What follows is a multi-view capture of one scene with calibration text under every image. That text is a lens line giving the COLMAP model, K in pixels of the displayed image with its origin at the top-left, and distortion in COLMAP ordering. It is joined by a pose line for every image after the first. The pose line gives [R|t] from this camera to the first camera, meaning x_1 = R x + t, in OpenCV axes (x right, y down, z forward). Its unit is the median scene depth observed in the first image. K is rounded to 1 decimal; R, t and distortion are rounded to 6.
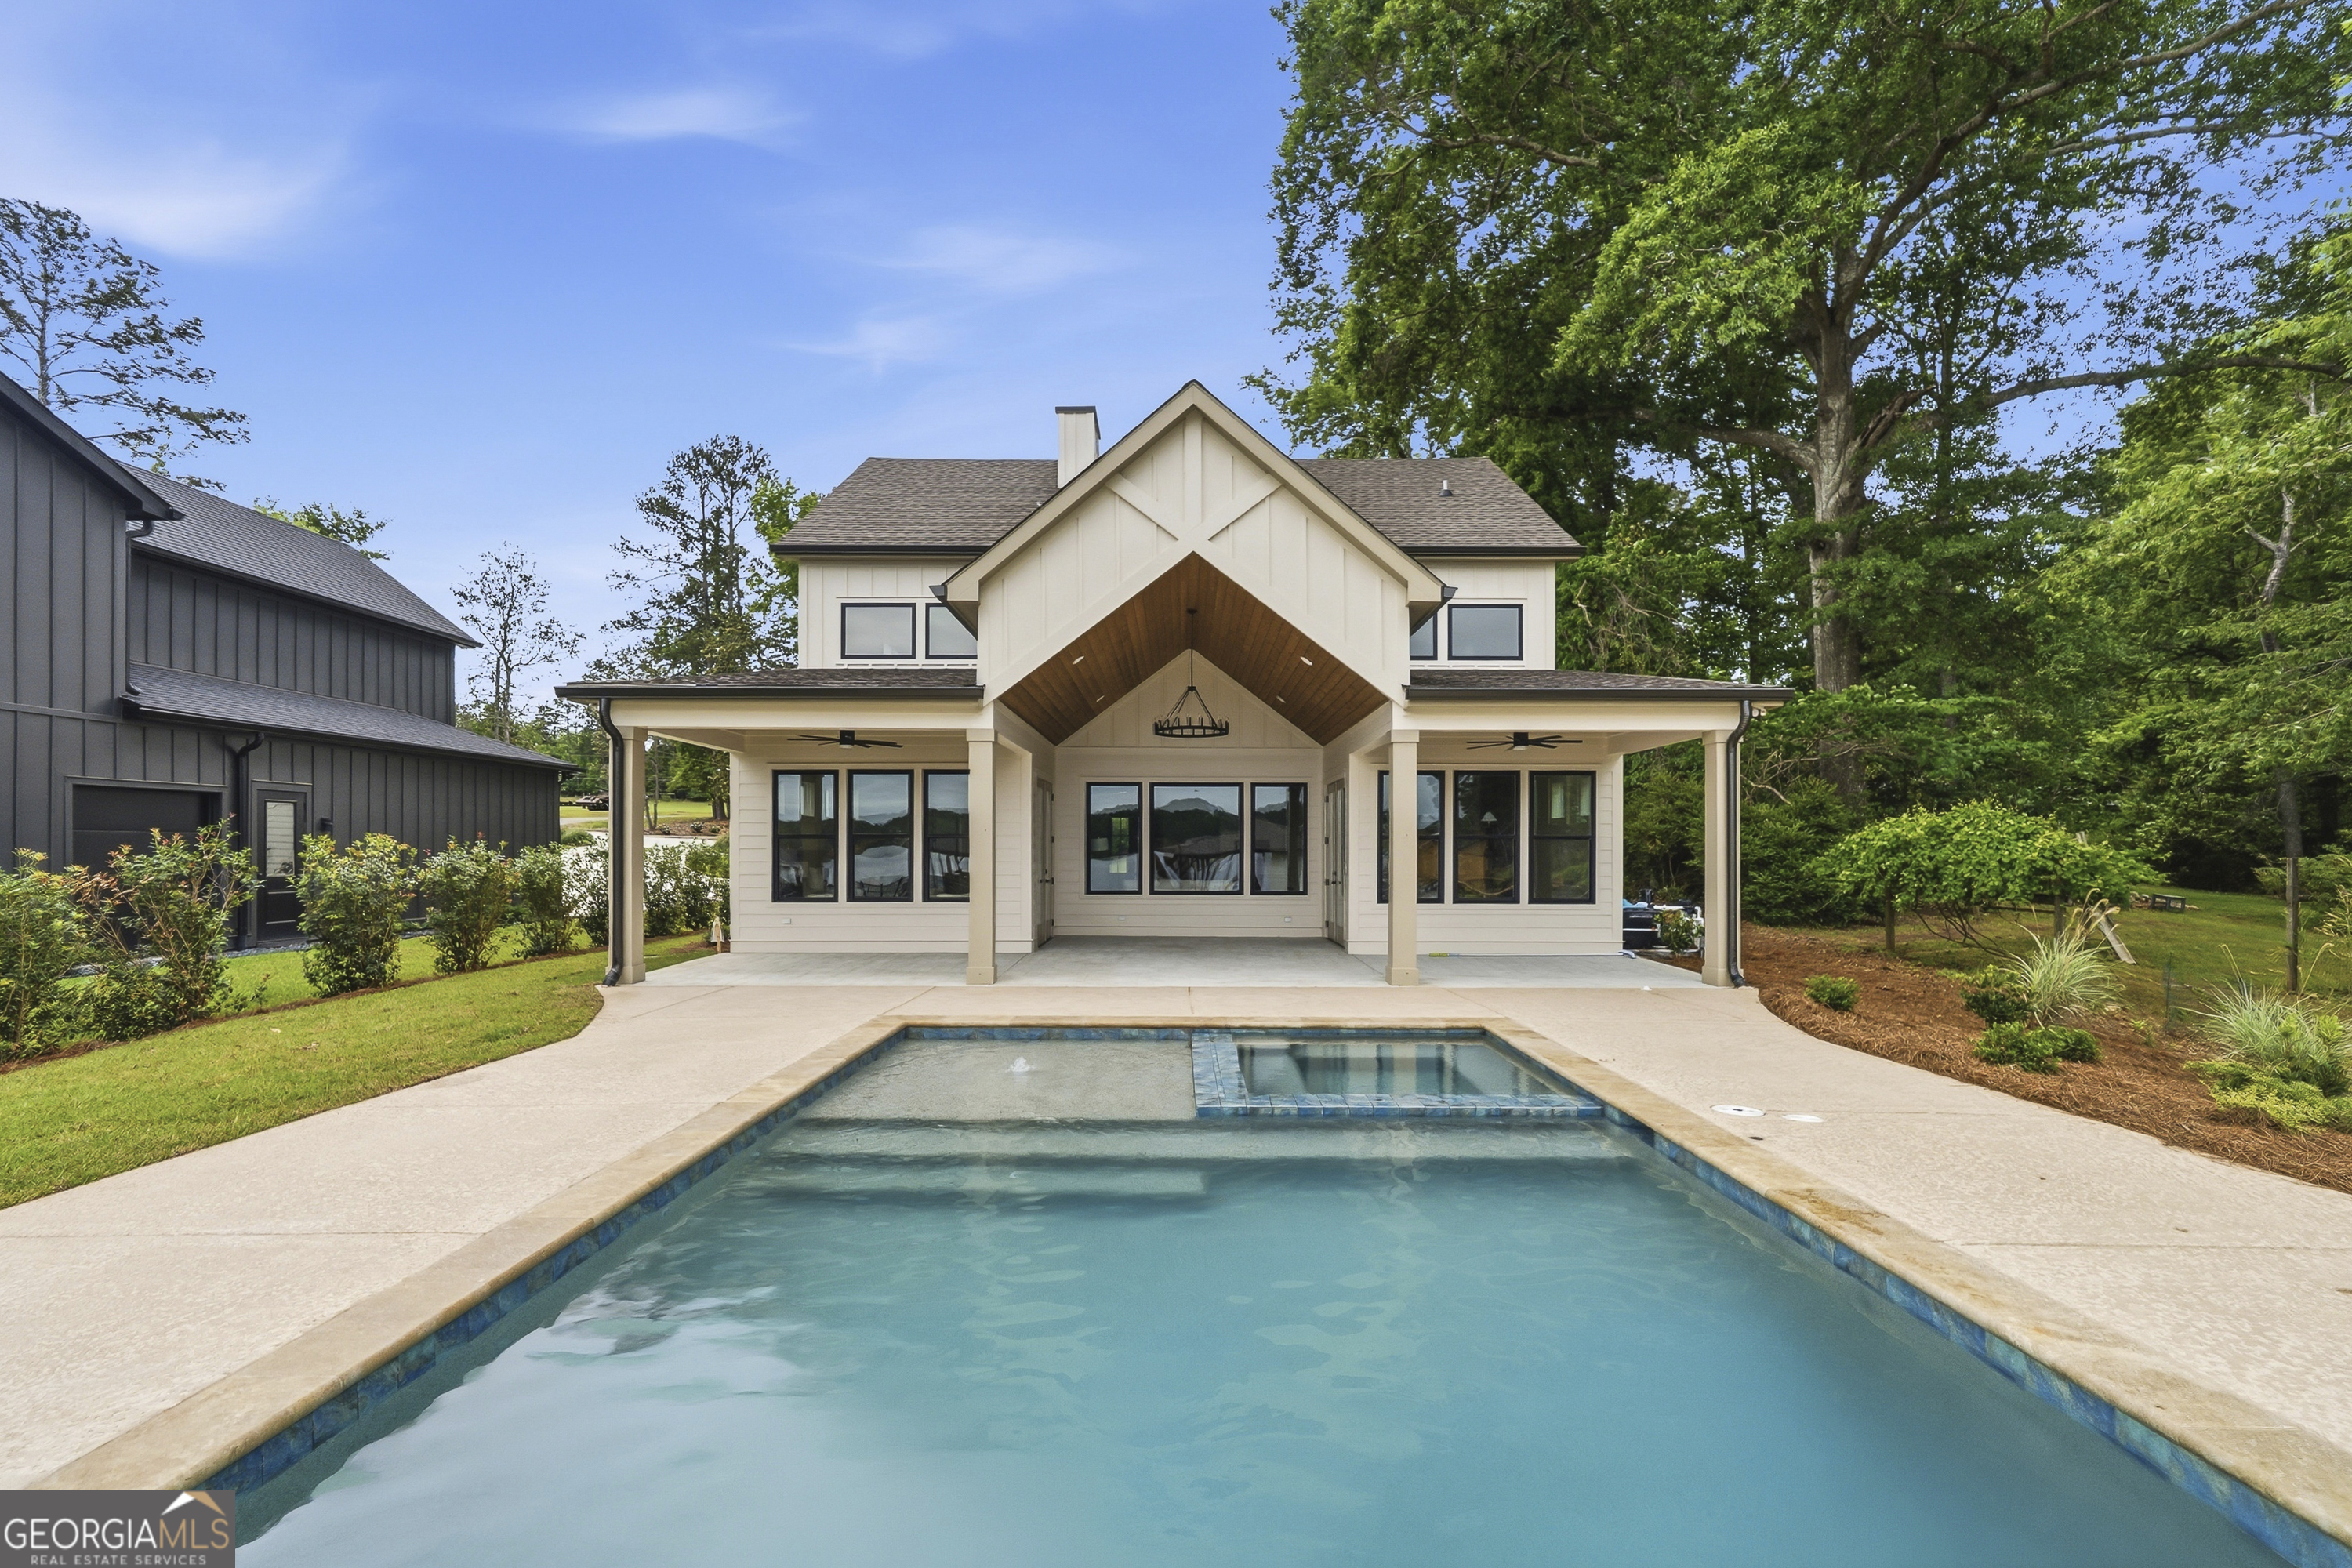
lens RADIAL K [[1028.2, 0, 1161.4], [0, 1028.2, 850.2], [0, 0, 1]] dist [-0.001415, -0.000481]
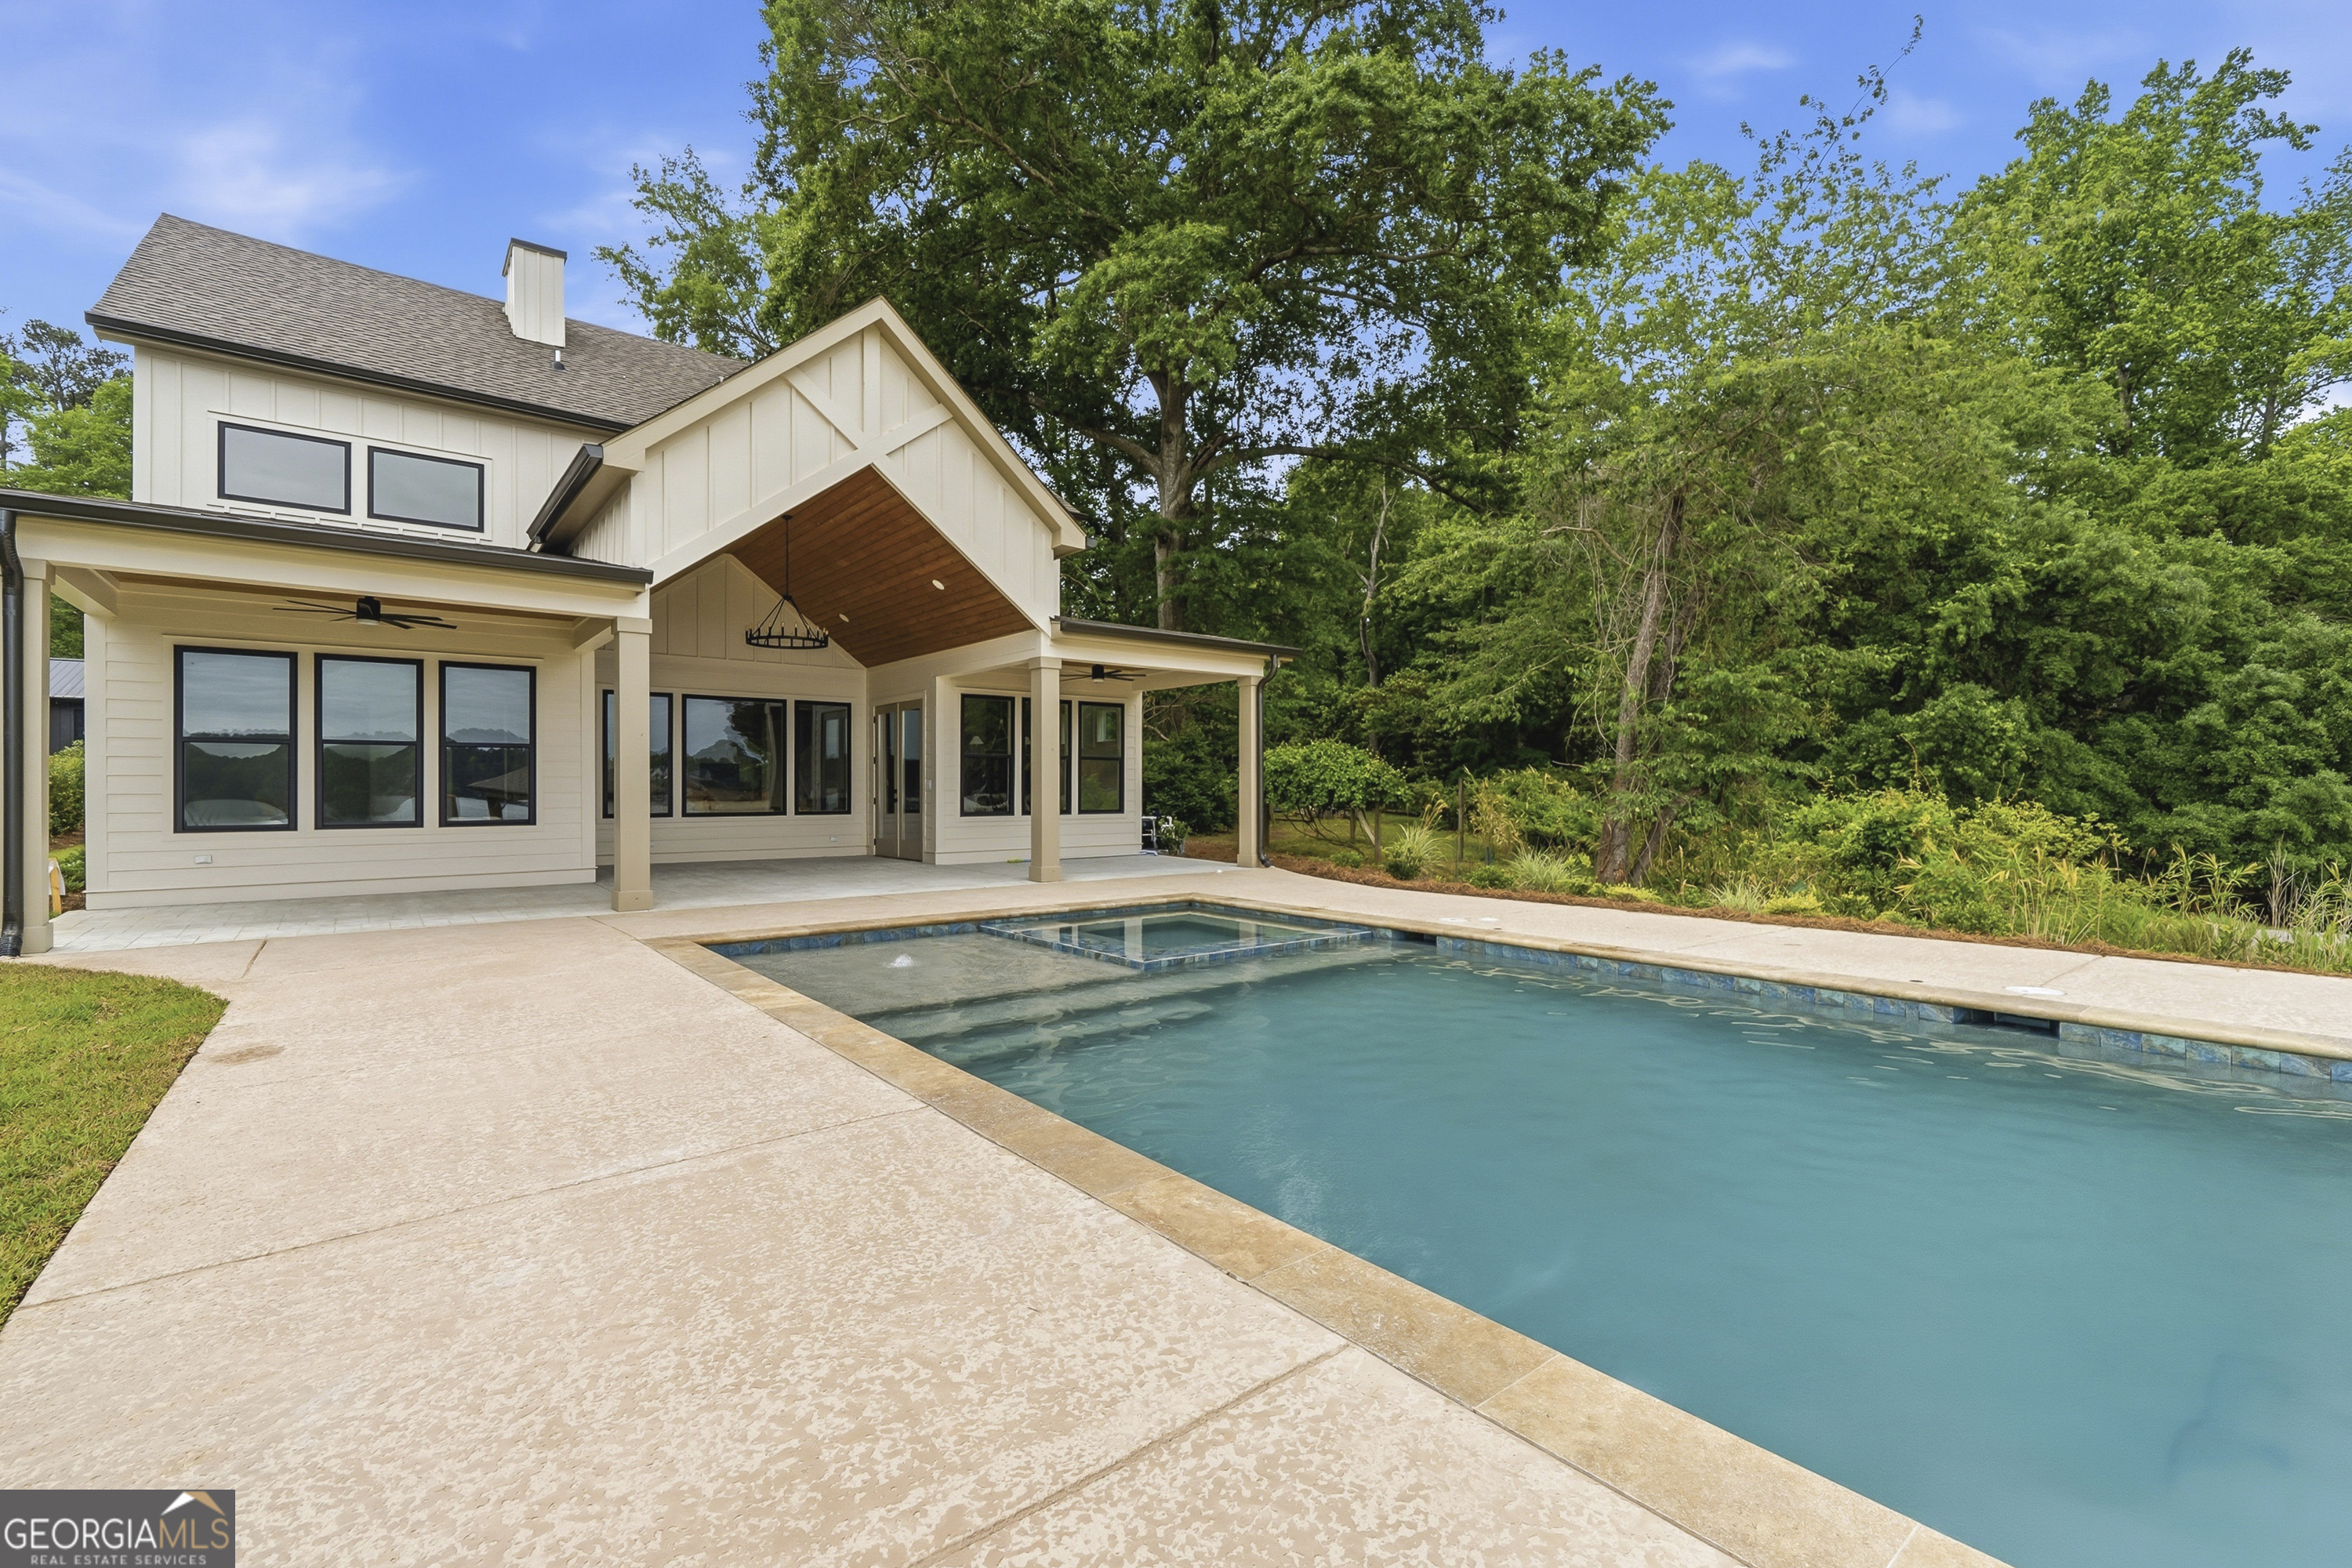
lens RADIAL K [[1015.7, 0, 1176.0], [0, 1015.7, 784.0], [0, 0, 1]] dist [0.001780, 0.000233]
pose [[0.776133, -0.000720, 0.630568, -0.281207], [0.002772, 0.999994, -0.002270, 0.020058], [-0.630563, 0.003510, 0.776130, 0.031111]]
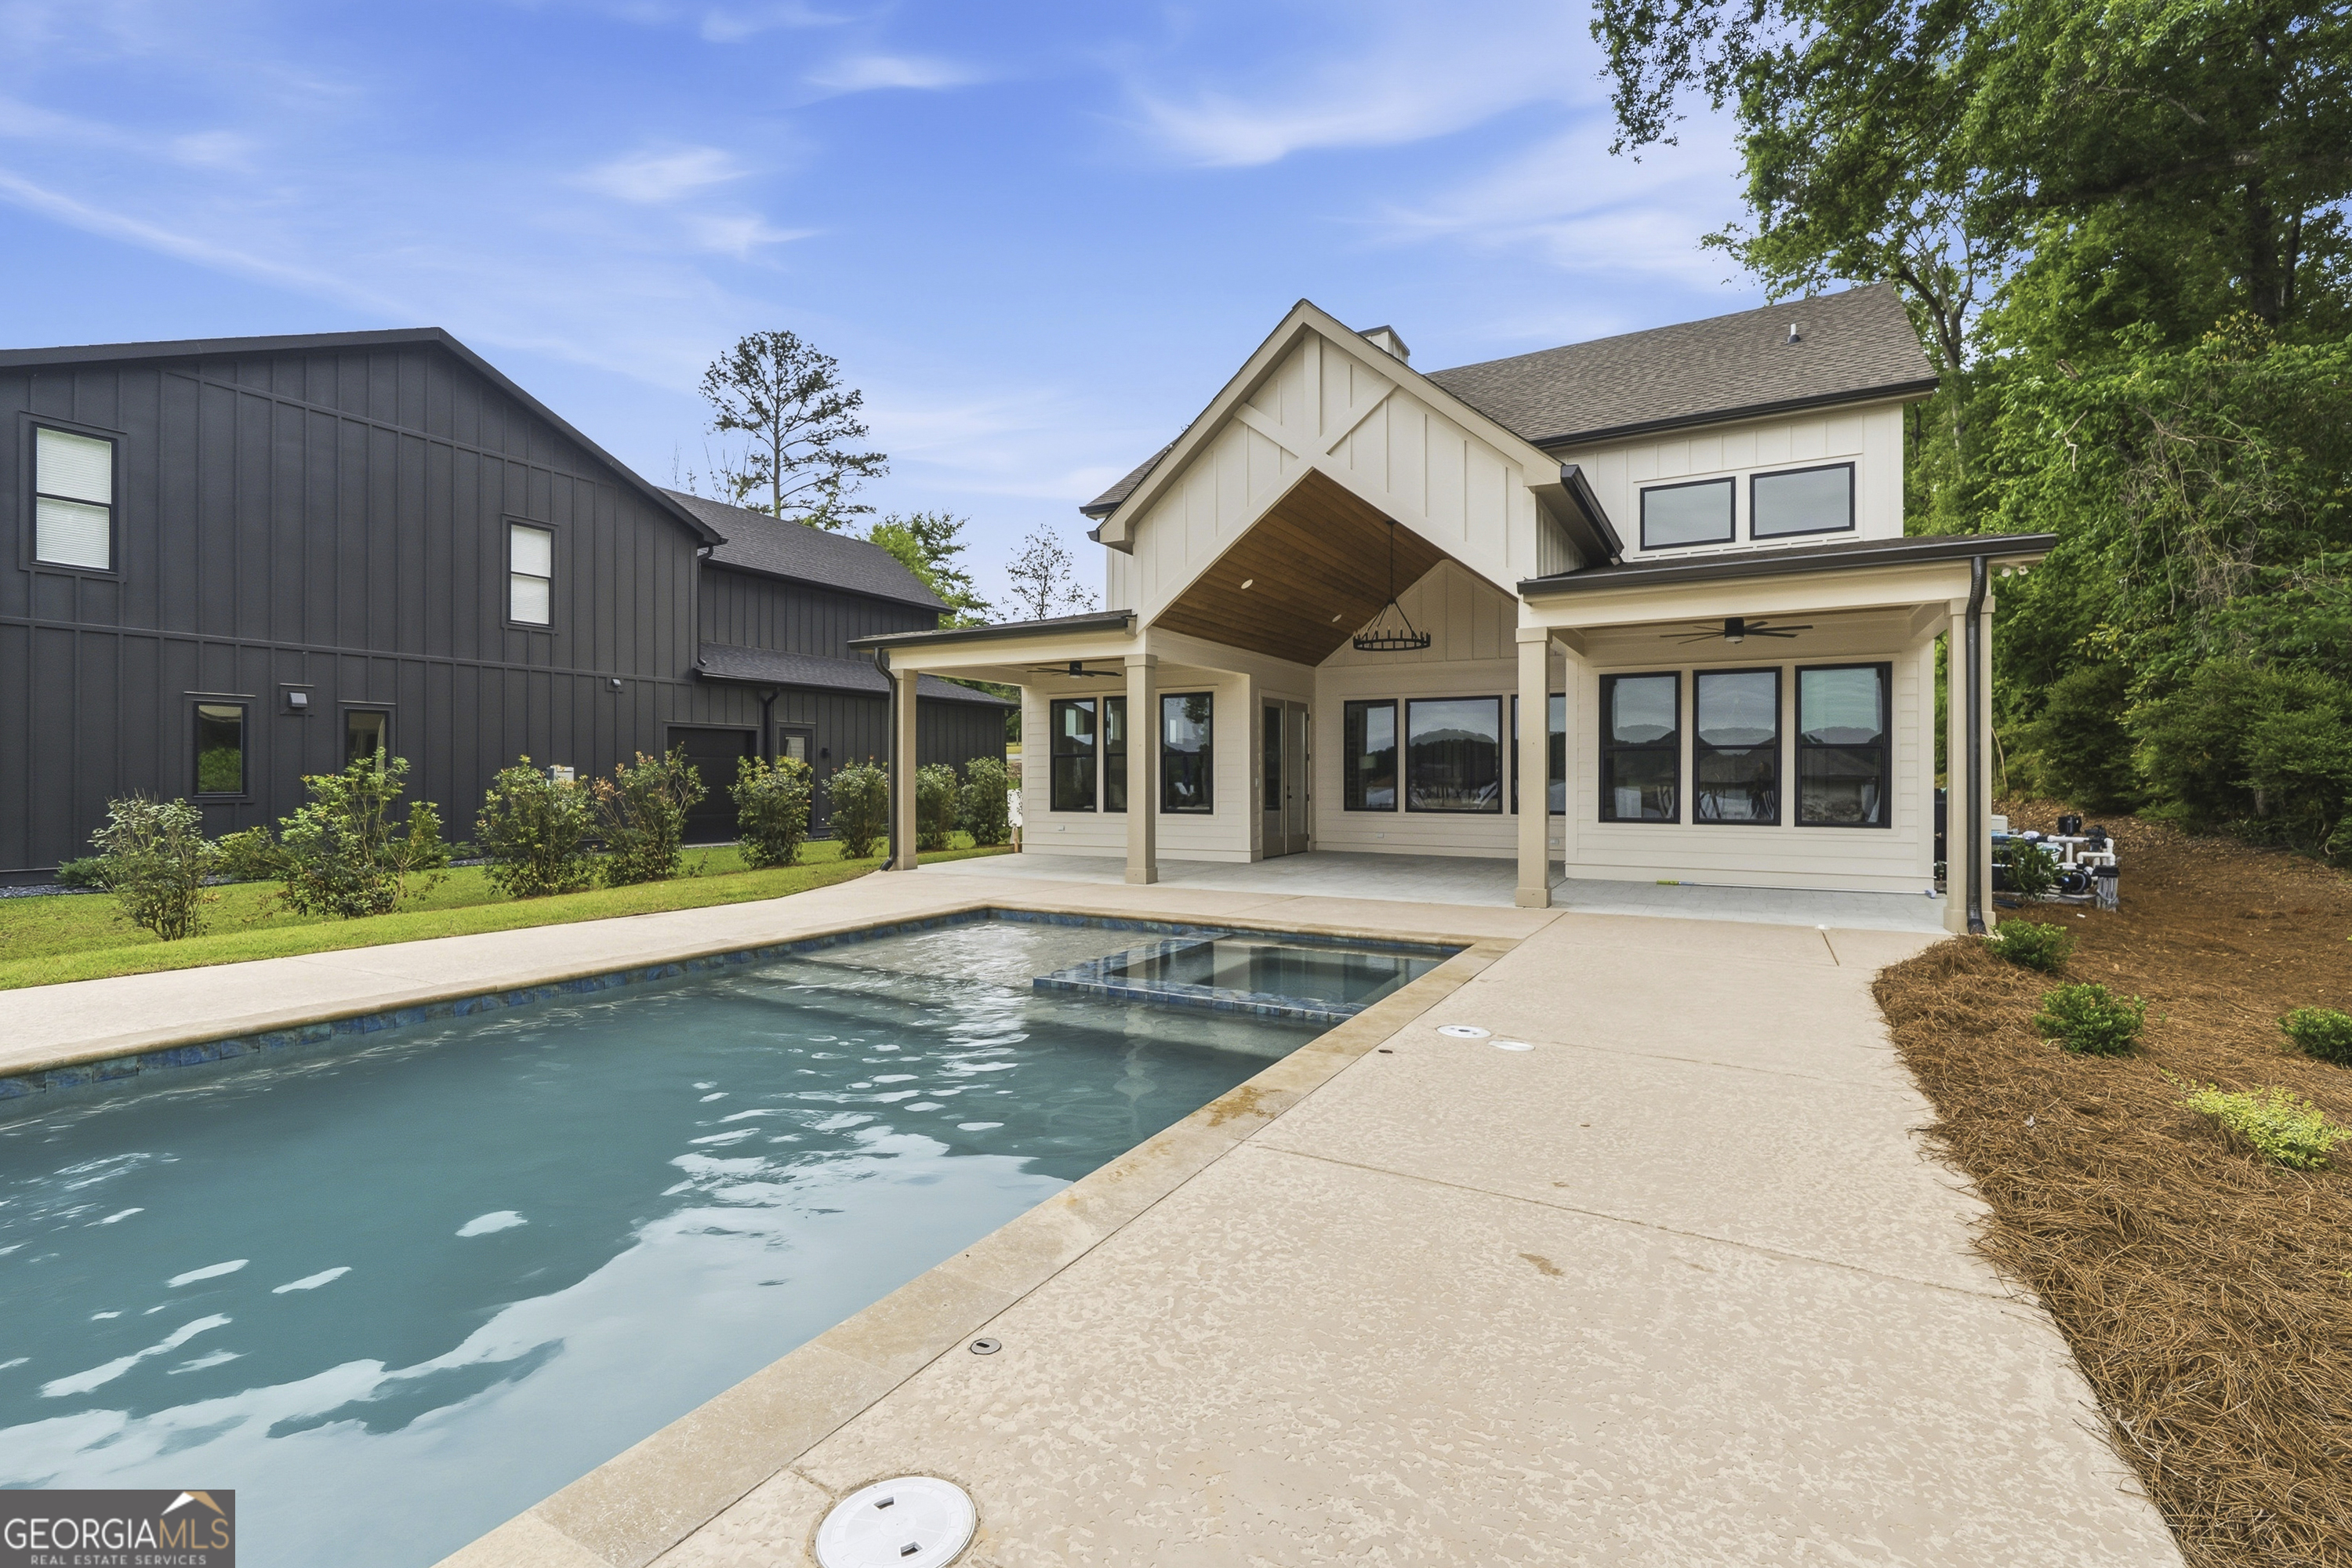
lens RADIAL K [[1015.7, 0, 1176.0], [0, 1015.7, 784.0], [0, 0, 1]] dist [0.001780, 0.000233]
pose [[0.875672, 0.001963, -0.482902, 0.307730], [0.000020, 0.999992, 0.004101, 0.013841], [0.482906, -0.003601, 0.875665, 0.042454]]
